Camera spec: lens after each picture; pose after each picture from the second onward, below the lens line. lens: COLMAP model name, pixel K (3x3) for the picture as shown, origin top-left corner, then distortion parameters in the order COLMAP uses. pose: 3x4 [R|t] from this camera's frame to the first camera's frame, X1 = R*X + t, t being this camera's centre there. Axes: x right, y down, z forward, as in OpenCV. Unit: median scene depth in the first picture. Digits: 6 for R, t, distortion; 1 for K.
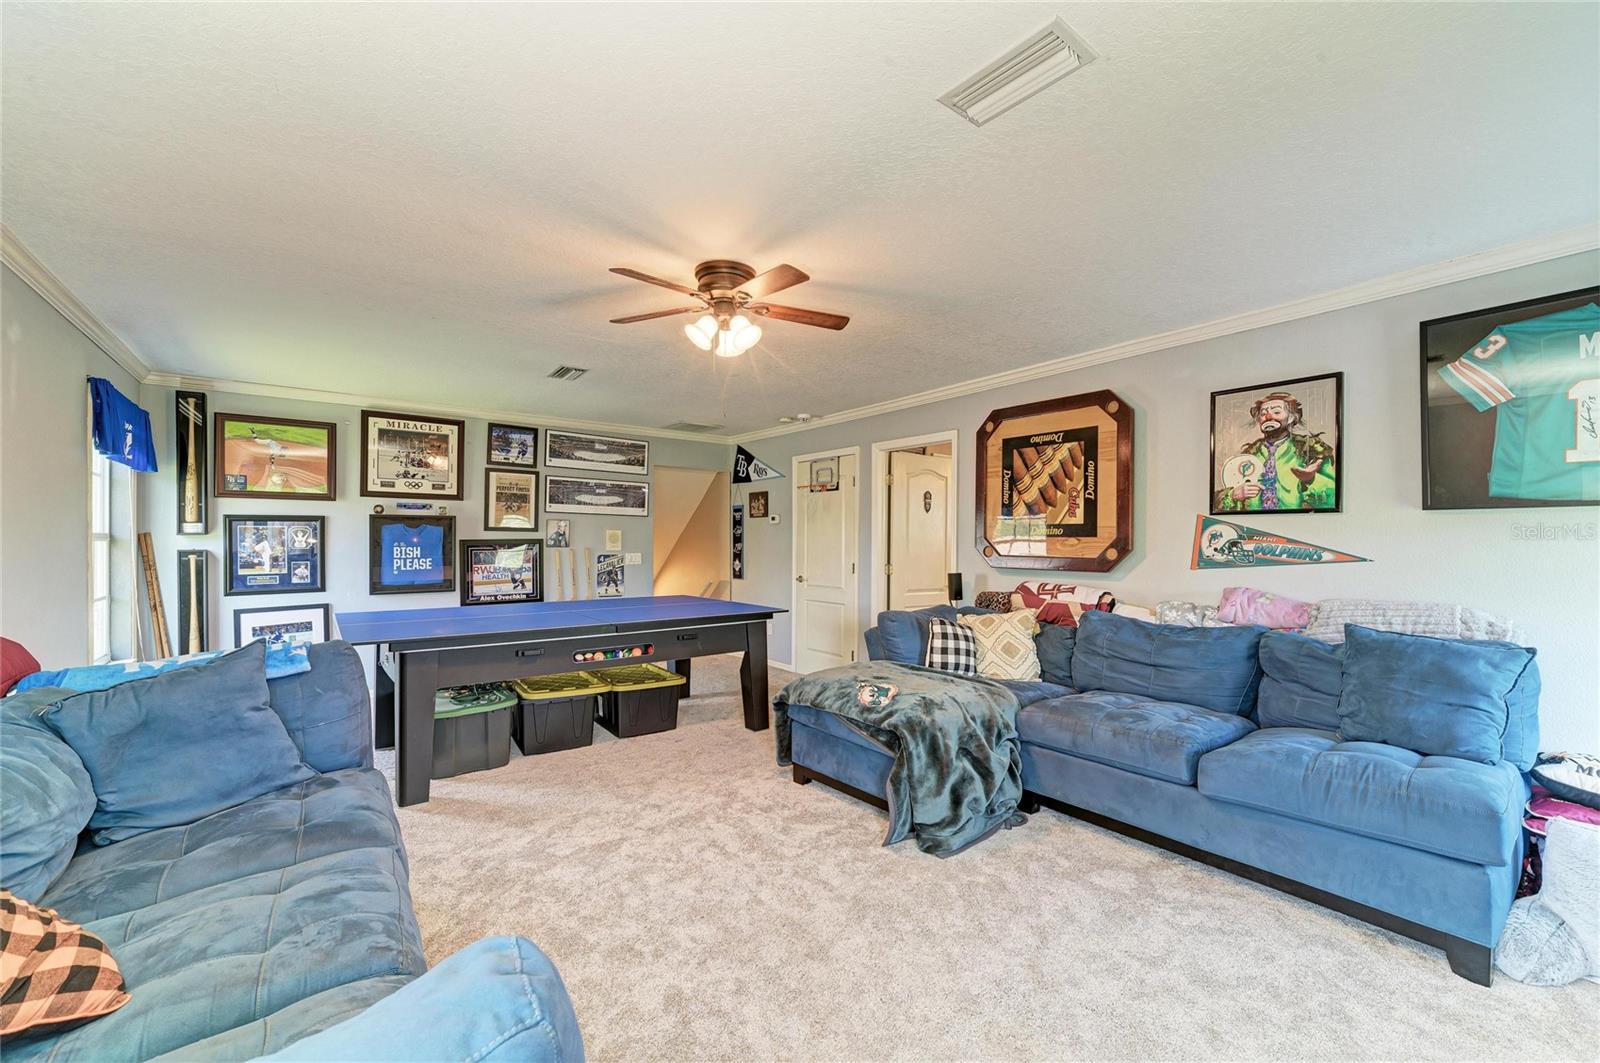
lens RADIAL K [[649.4, 0, 809.4], [0, 649.4, 538.9], [0, 0, 1]] dist [0.002409, 0.000354]
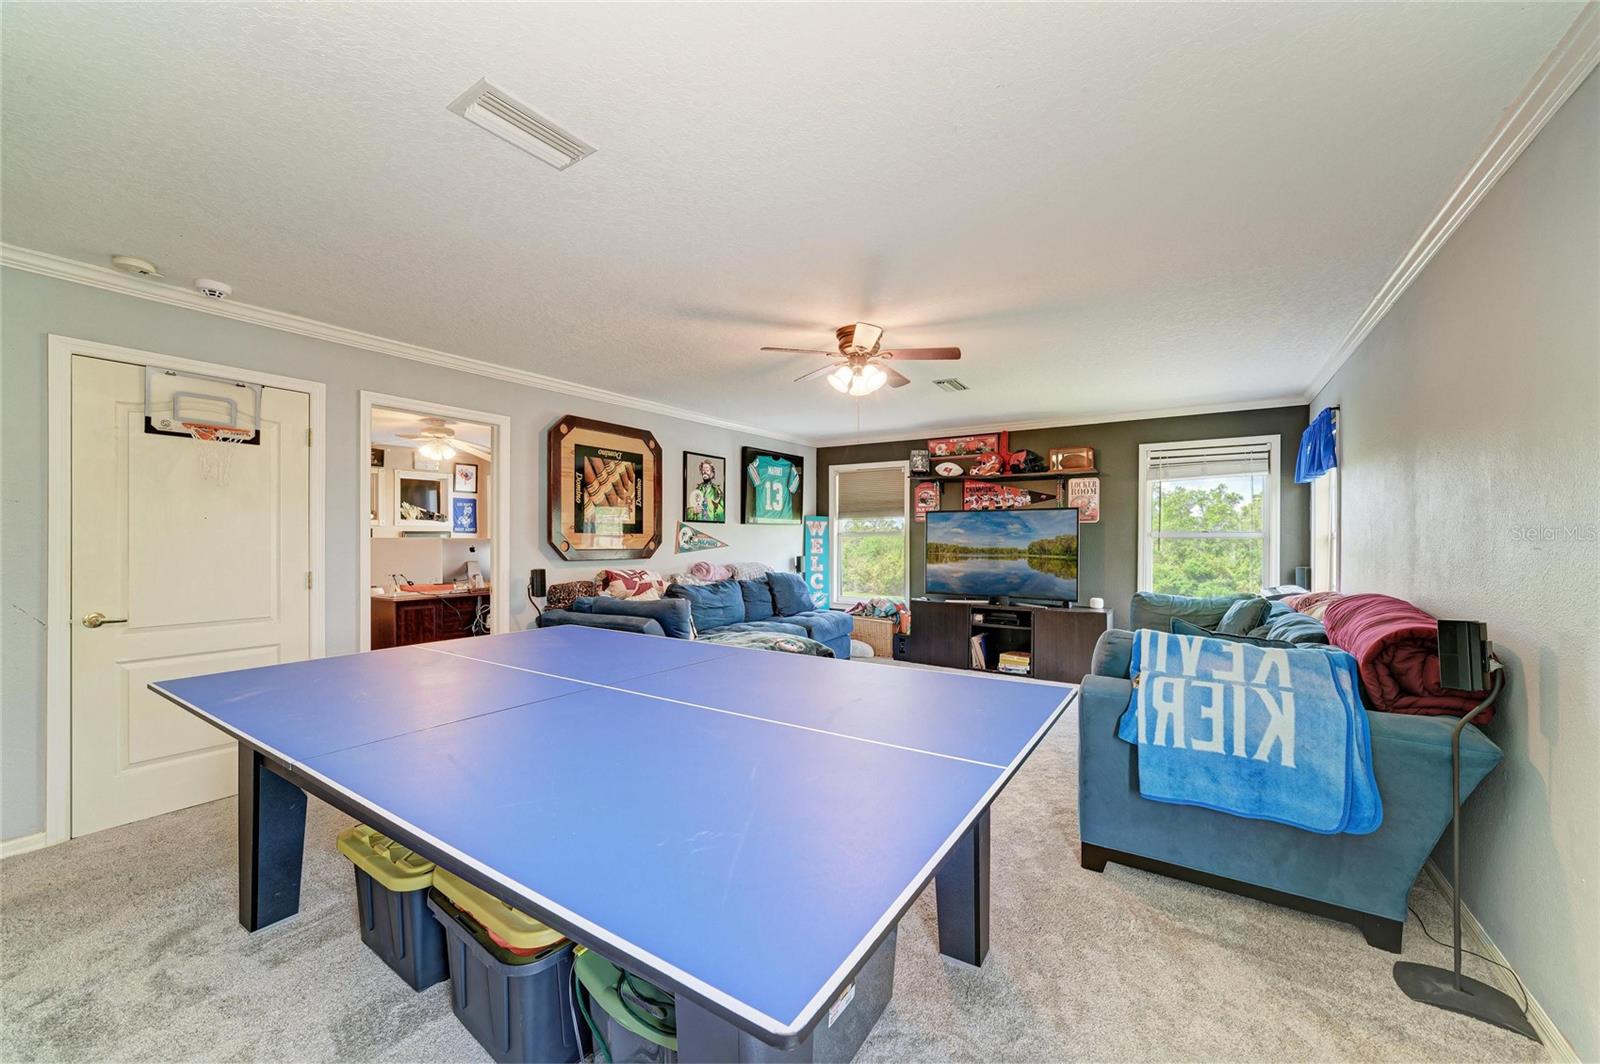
lens RADIAL K [[622.1, 0, 803.9], [0, 622.1, 540.8], [0, 0, 1]] dist [0.000536, -0.000195]
pose [[-0.334807, -0.001697, 0.942285, -0.960104], [0.000782, 0.999998, 0.002079, 0.010089], [-0.942287, 0.001433, -0.334804, 1.149008]]
